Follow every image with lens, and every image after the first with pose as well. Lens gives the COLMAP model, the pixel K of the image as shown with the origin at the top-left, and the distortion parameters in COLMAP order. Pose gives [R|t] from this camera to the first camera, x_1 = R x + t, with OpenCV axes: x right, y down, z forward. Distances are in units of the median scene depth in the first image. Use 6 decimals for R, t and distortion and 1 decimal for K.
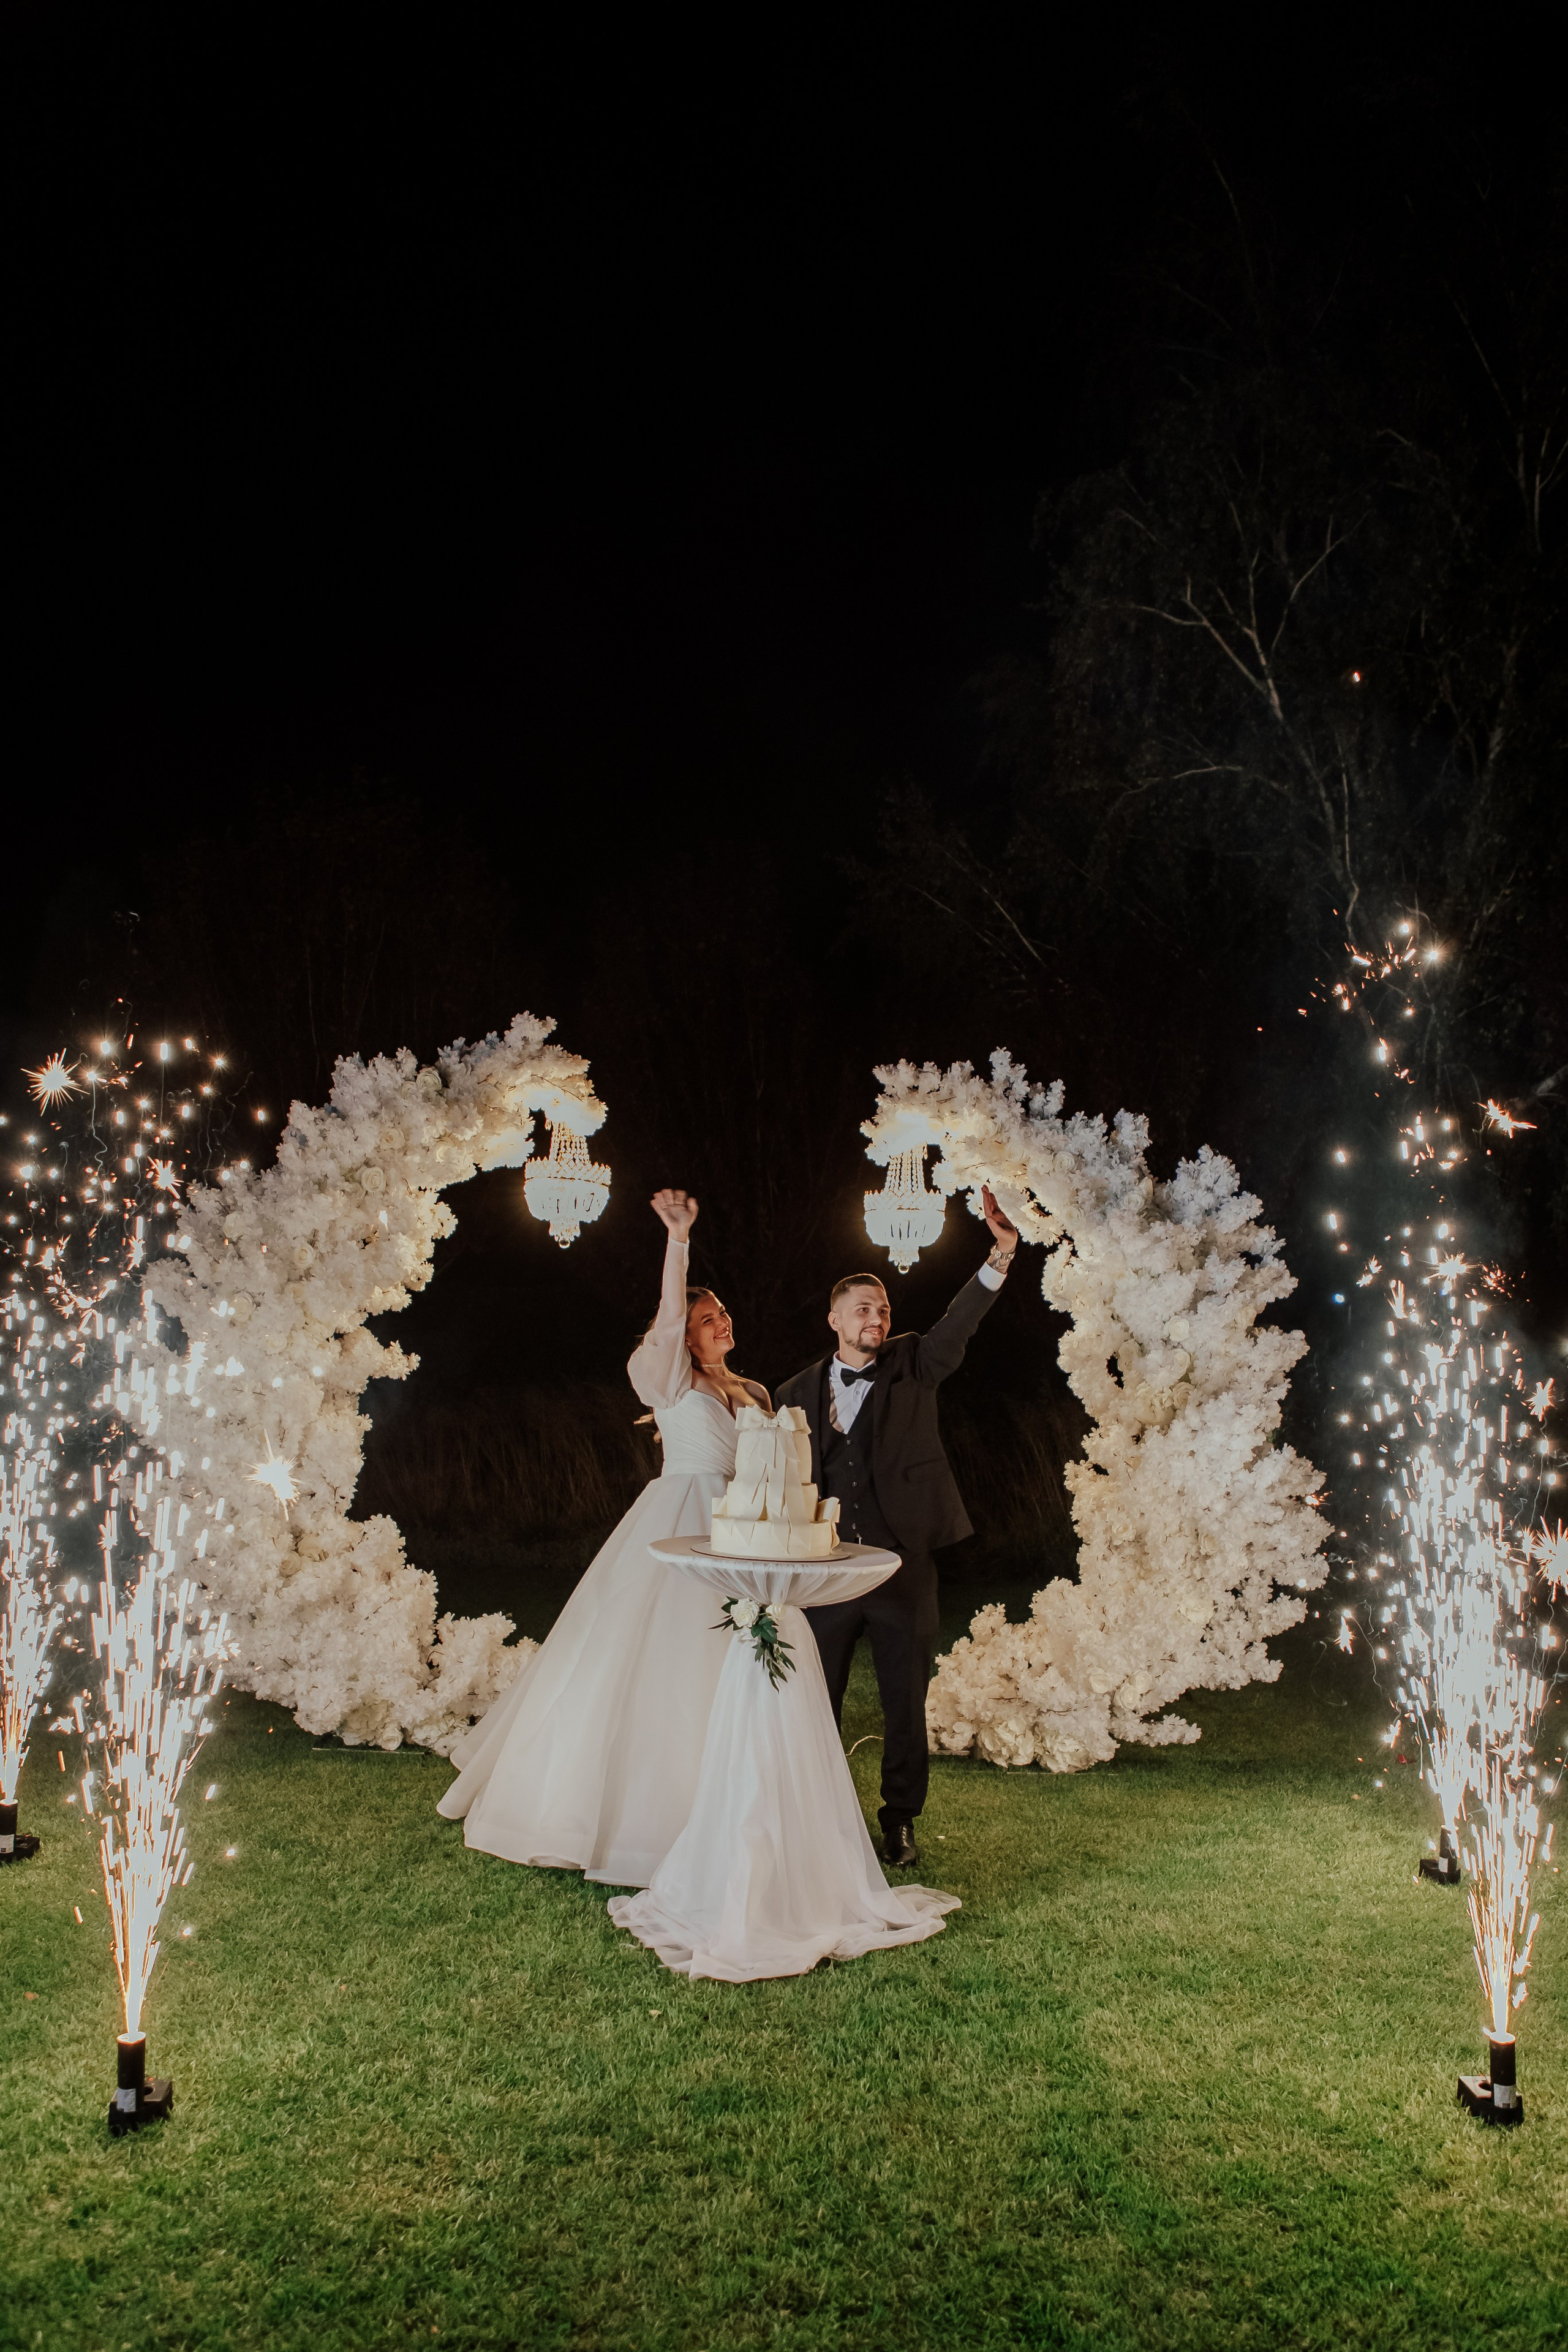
lens RADIAL K [[1700.5, 0, 802.4], [0, 1700.5, 1301.9], [0, 0, 1]] dist [-0.032265, 0.016948]
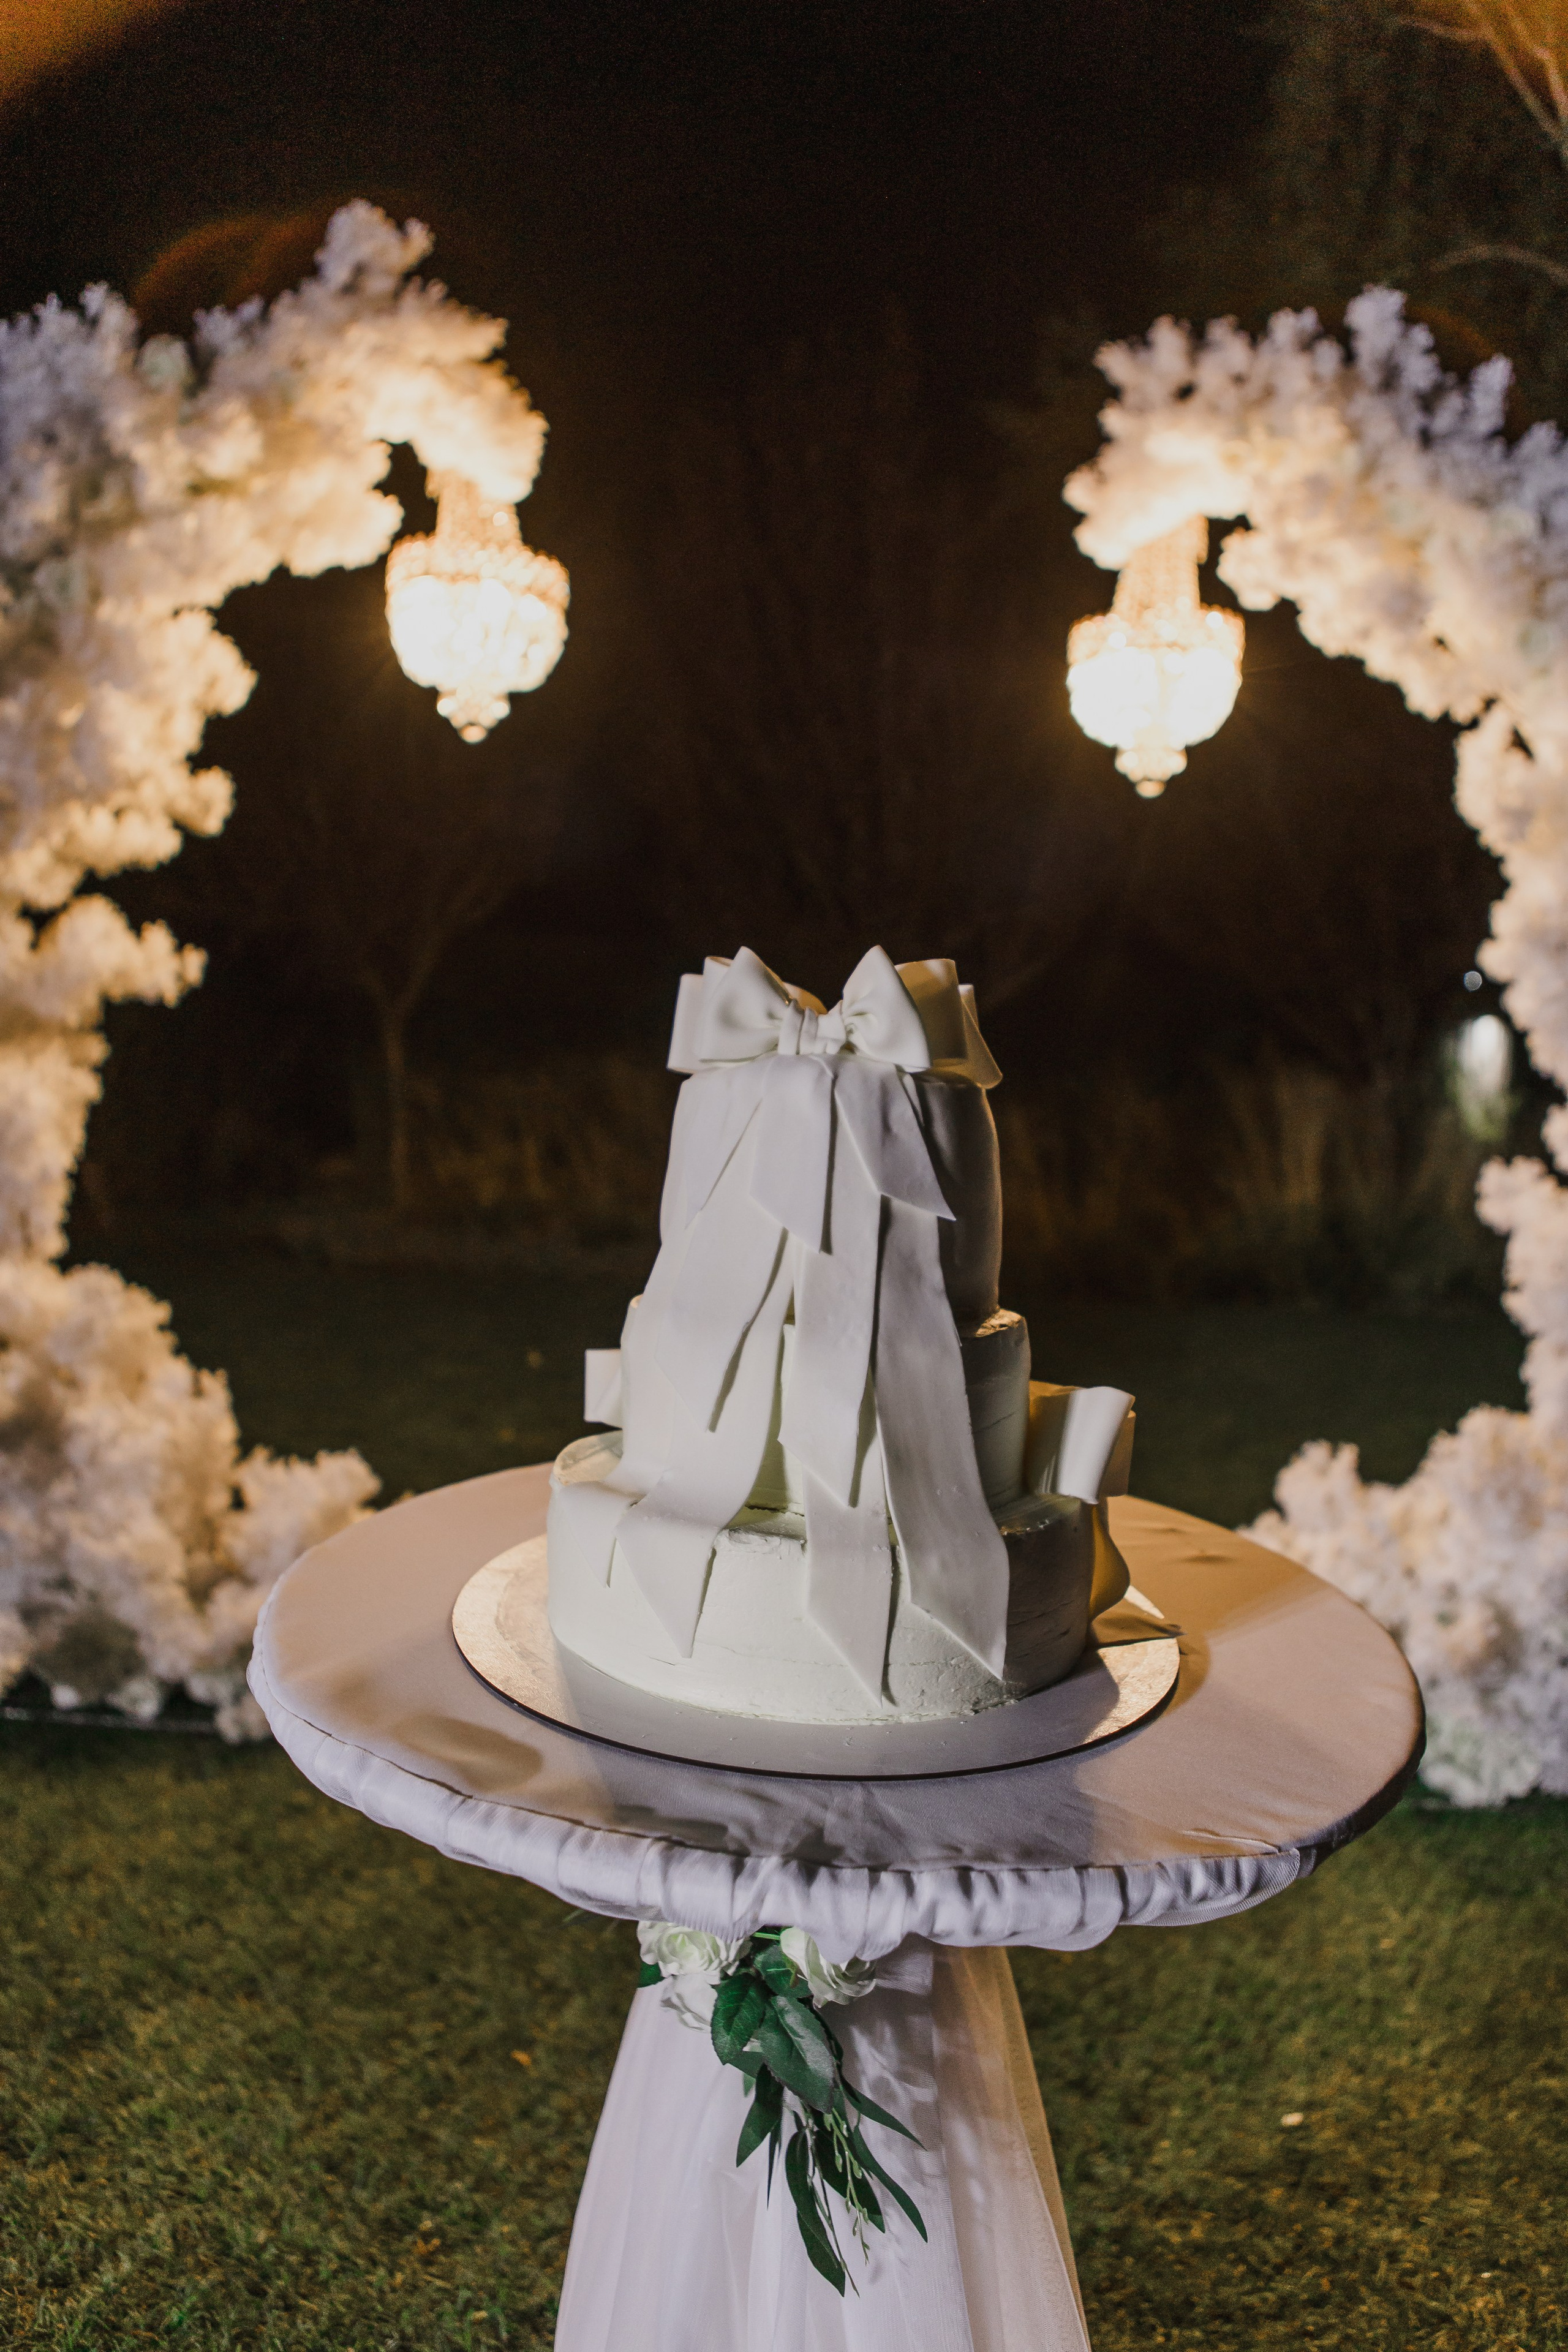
lens RADIAL K [[1509.0, 0, 797.6], [0, 1509.0, 1186.0], [0, 0, 1]] dist [-0.017096, 0.000500]
pose [[0.995514, 0.006290, -0.094405, -0.001965], [0.005603, 0.992117, 0.125191, 0.046946], [0.094448, -0.125158, 0.987631, 0.575102]]
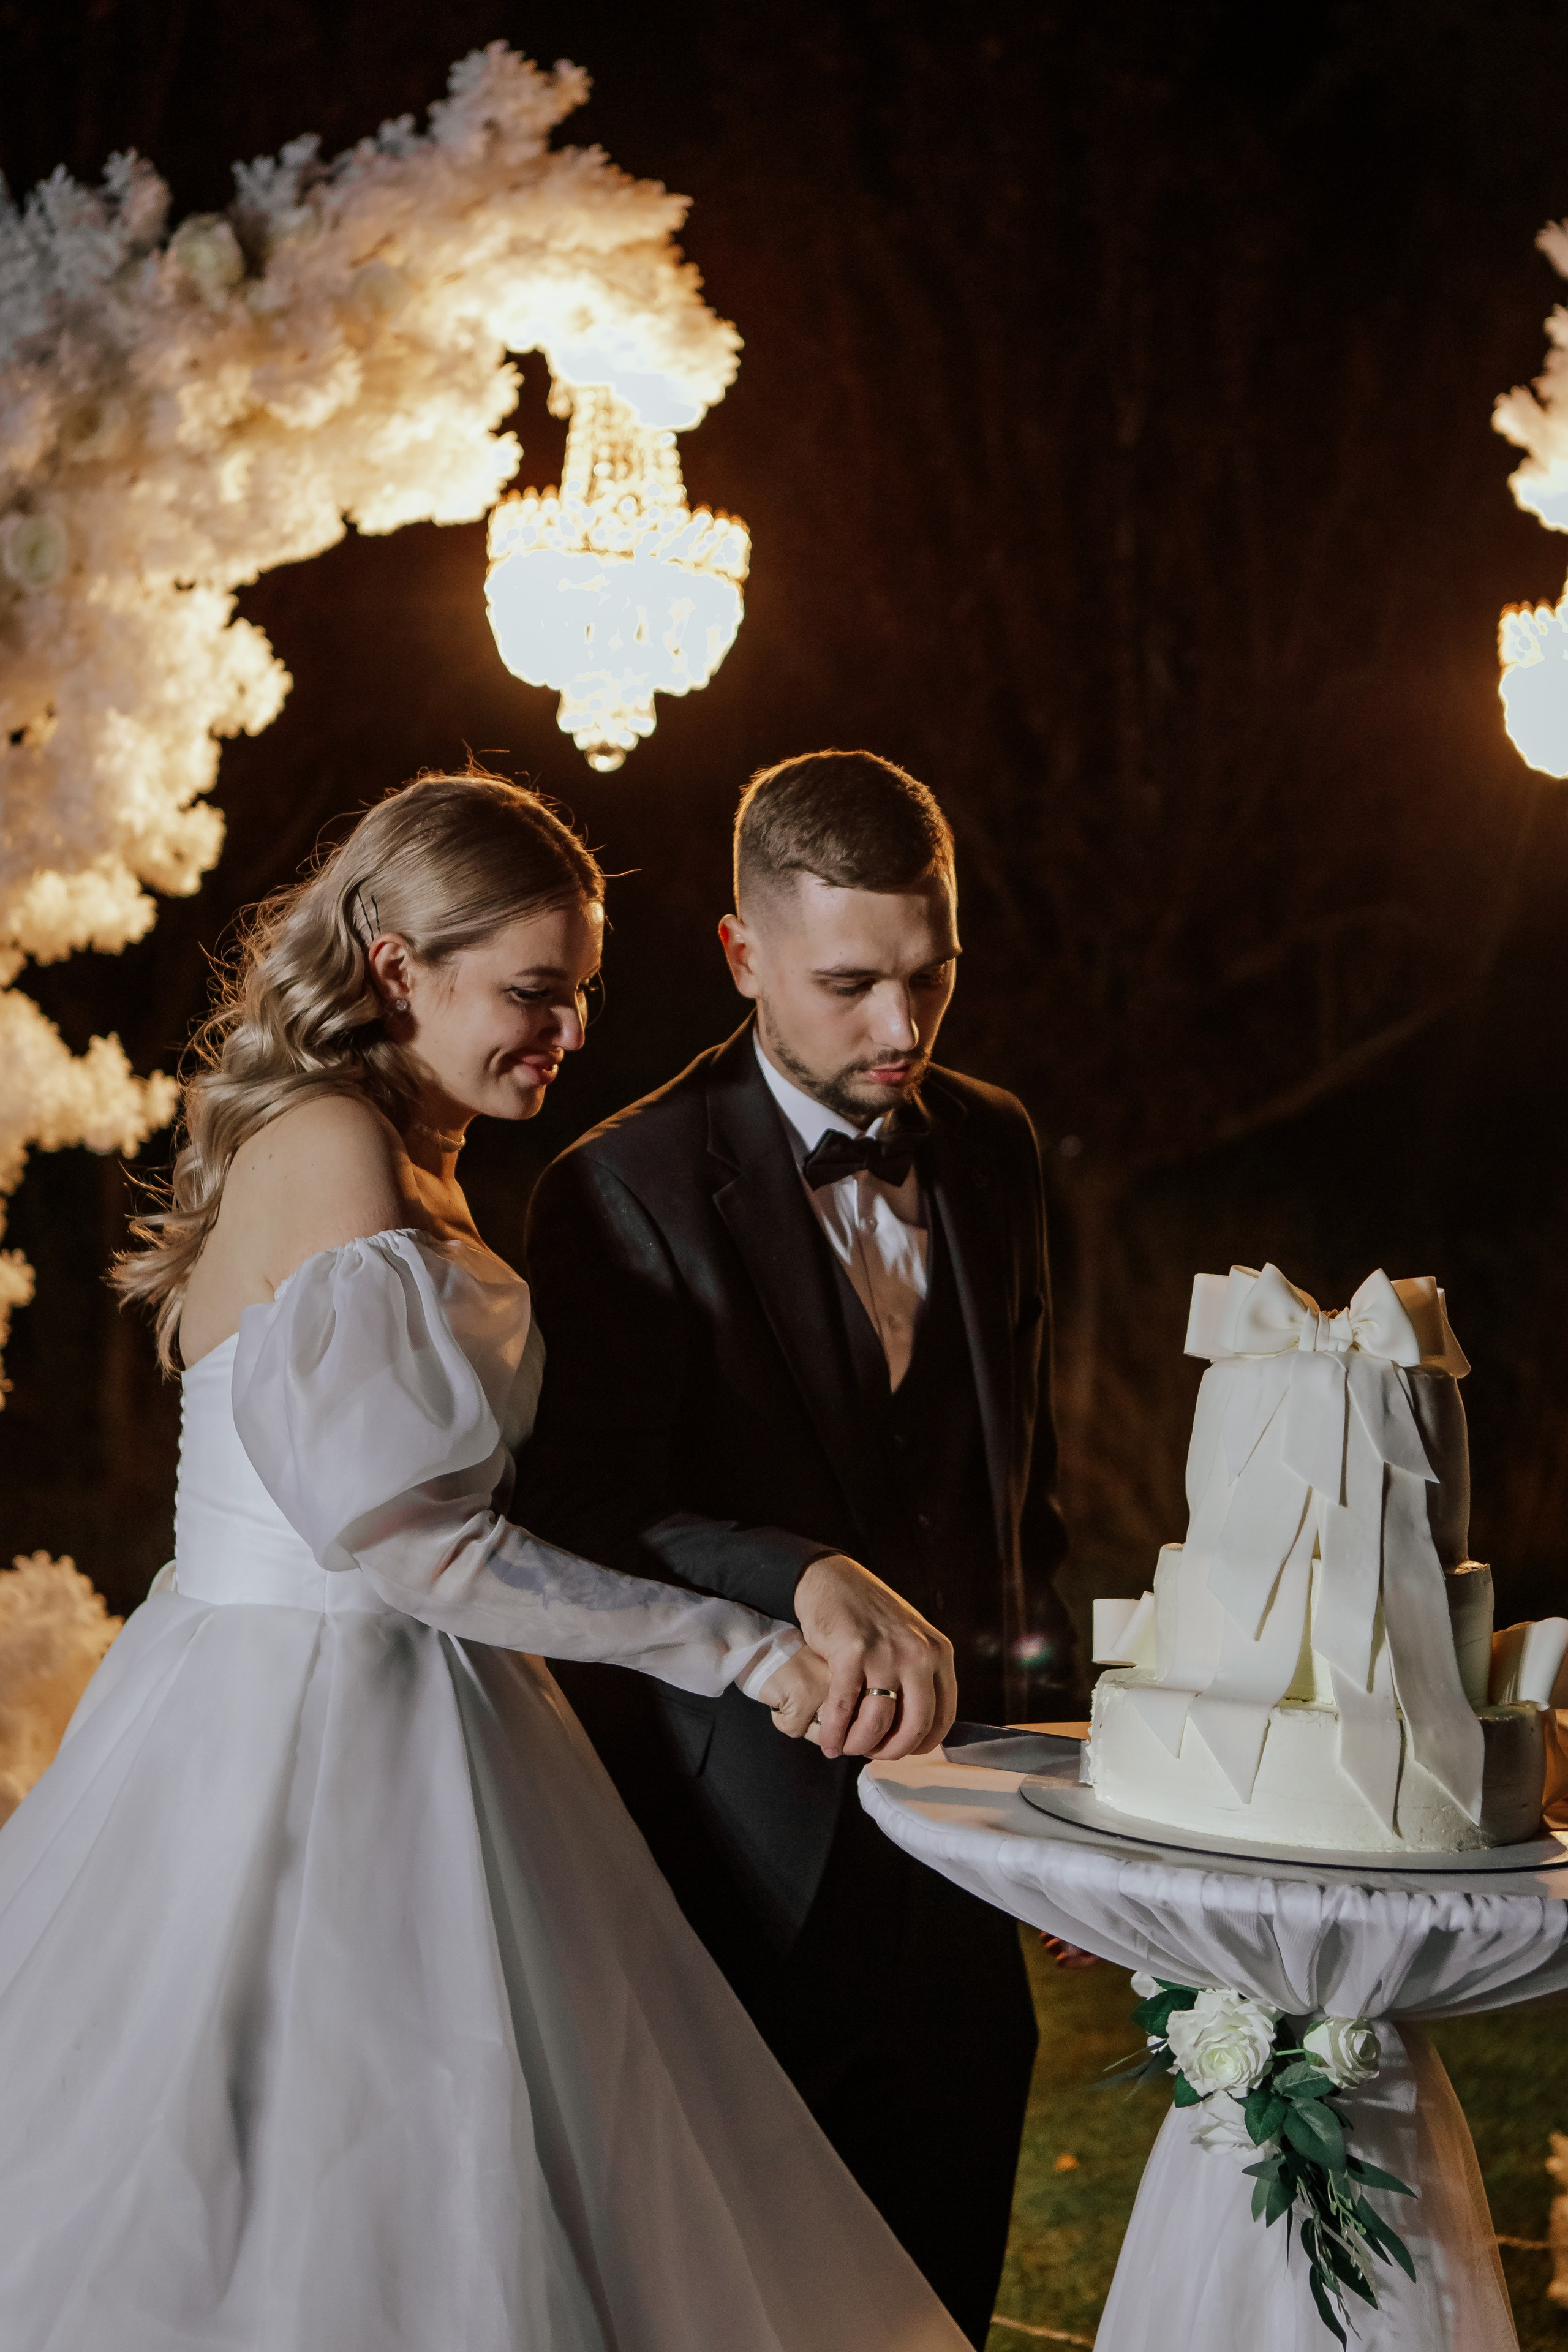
lens RADIAL K [[3637.6, 0, 802.3], [0, 3637.6, 1123.5], [0, 0, 1]] dist [-0.034497, 0.000000]
pose [[0.995297, 0.015802, -0.095573, -0.032954], [-0.012451, 0.999290, 0.035559, 0.013085], [0.096067, -0.034202, 0.994787, 0.299771]]
